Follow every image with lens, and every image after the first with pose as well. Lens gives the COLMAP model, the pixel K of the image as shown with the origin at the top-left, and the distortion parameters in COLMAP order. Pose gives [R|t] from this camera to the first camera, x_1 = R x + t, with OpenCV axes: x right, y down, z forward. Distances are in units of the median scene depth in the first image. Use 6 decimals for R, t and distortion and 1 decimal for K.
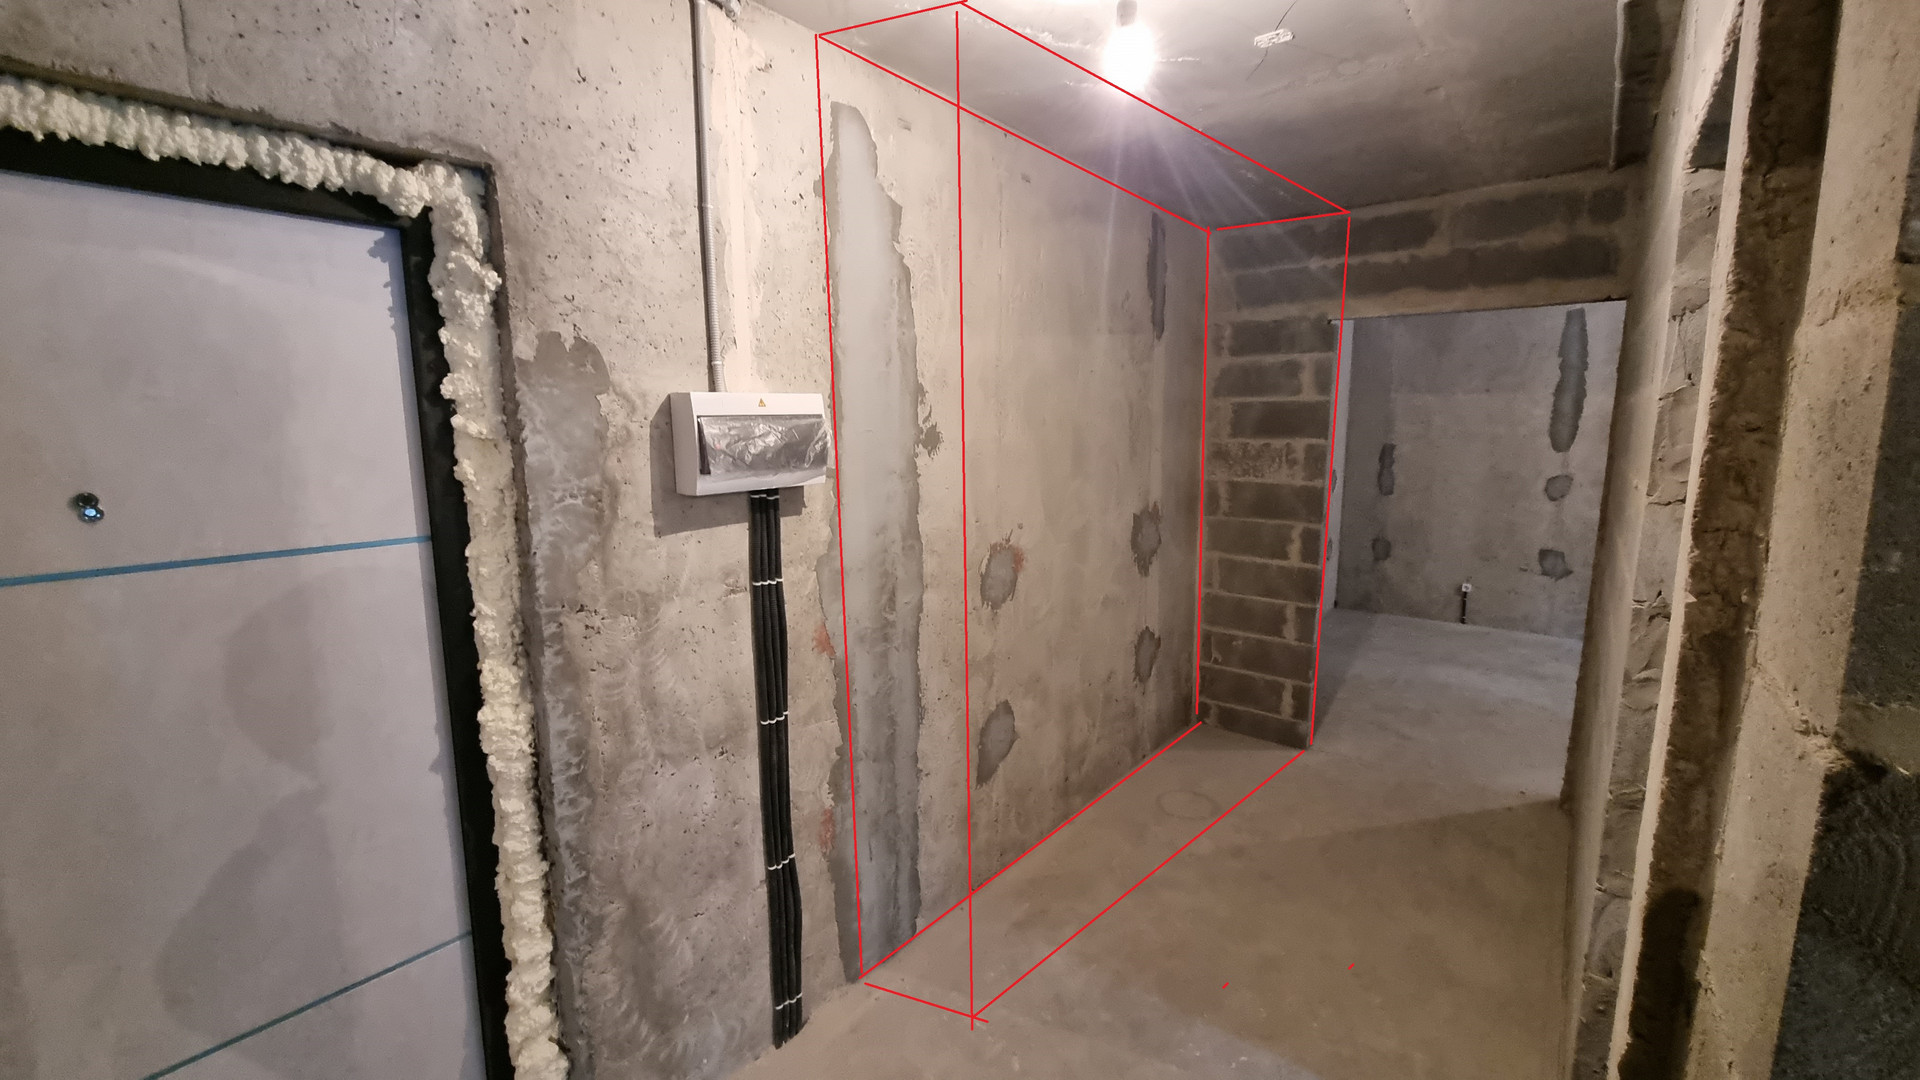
lens RADIAL K [[775.1, 0, 962.9], [0, 775.1, 535.5], [0, 0, 1]] dist [0.001120, -0.001057]
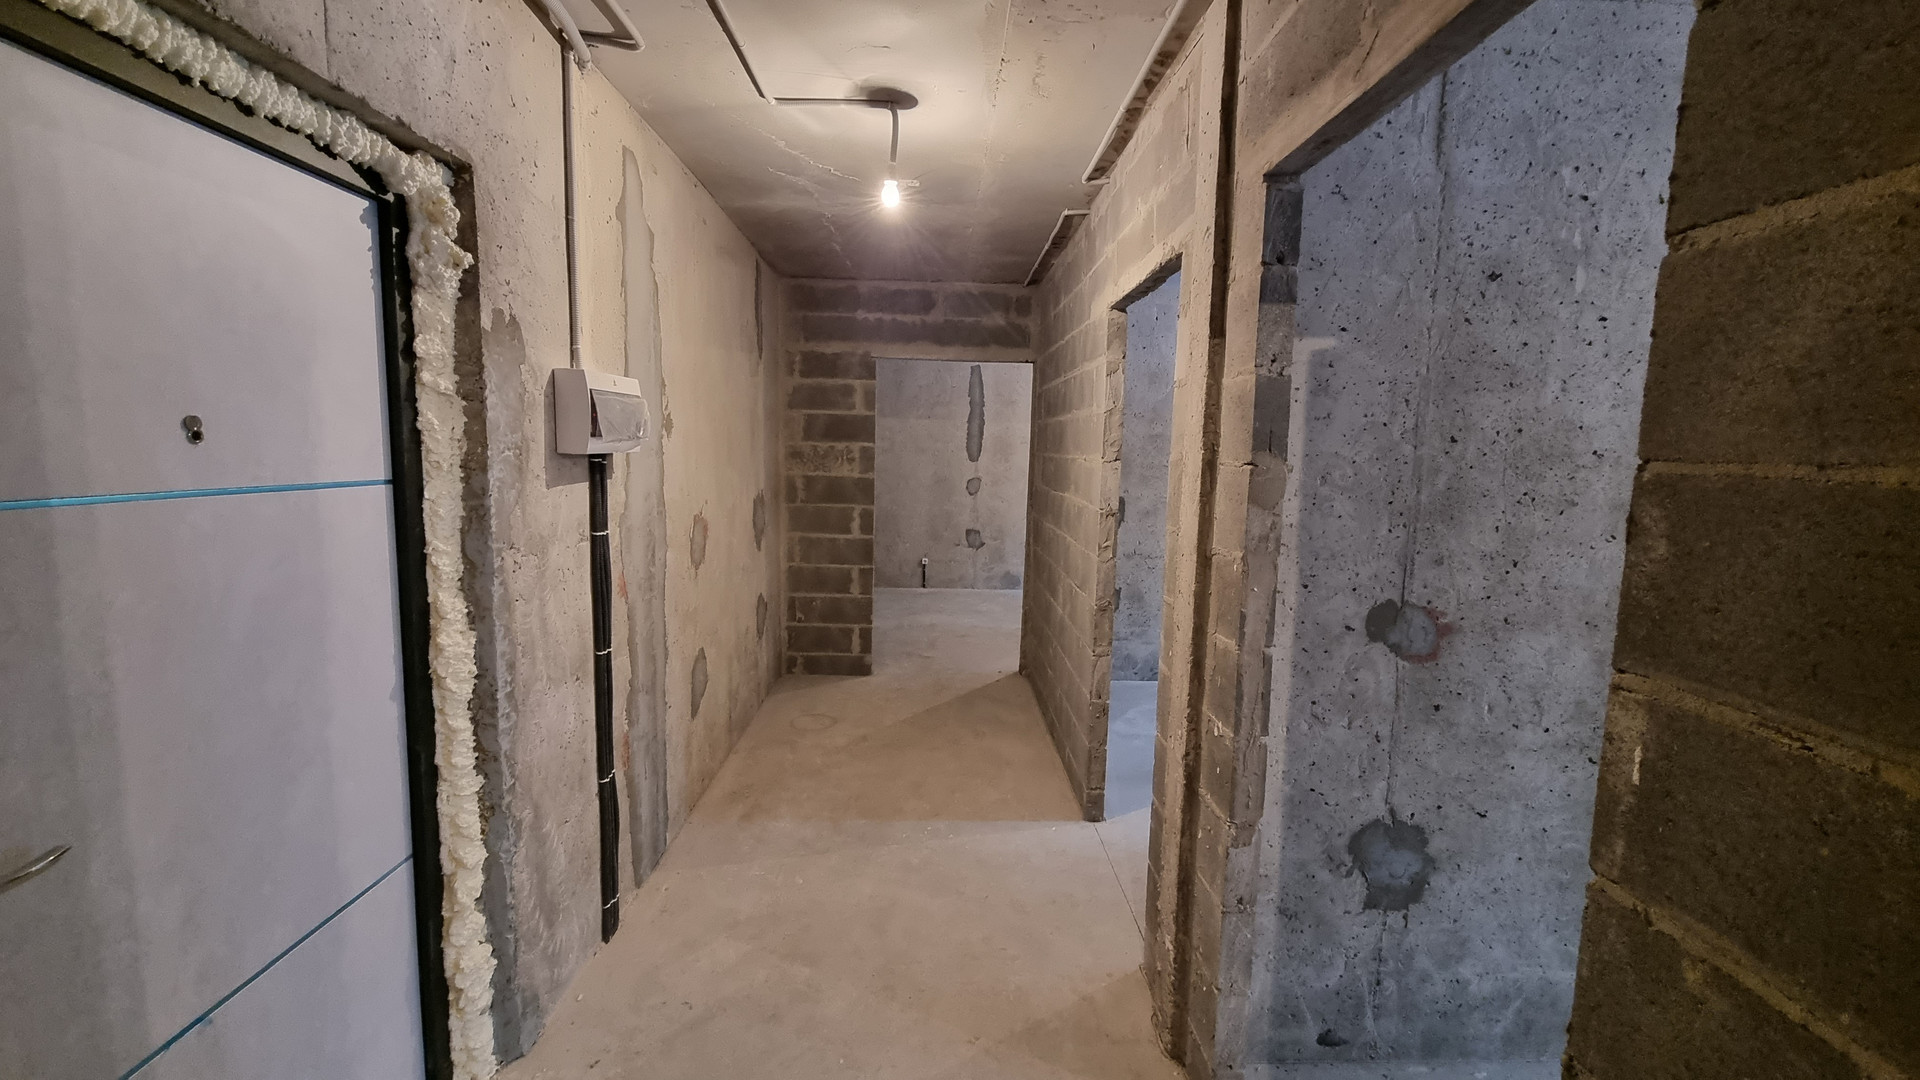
lens RADIAL K [[775.1, 0, 958.1], [0, 775.1, 536.5], [0, 0, 1]] dist [0.001120, -0.001057]
pose [[0.761649, -0.051070, 0.645974, -0.561641], [0.069866, 0.997550, -0.003511, 0.100253], [-0.644213, 0.047806, 0.763351, -0.247144]]
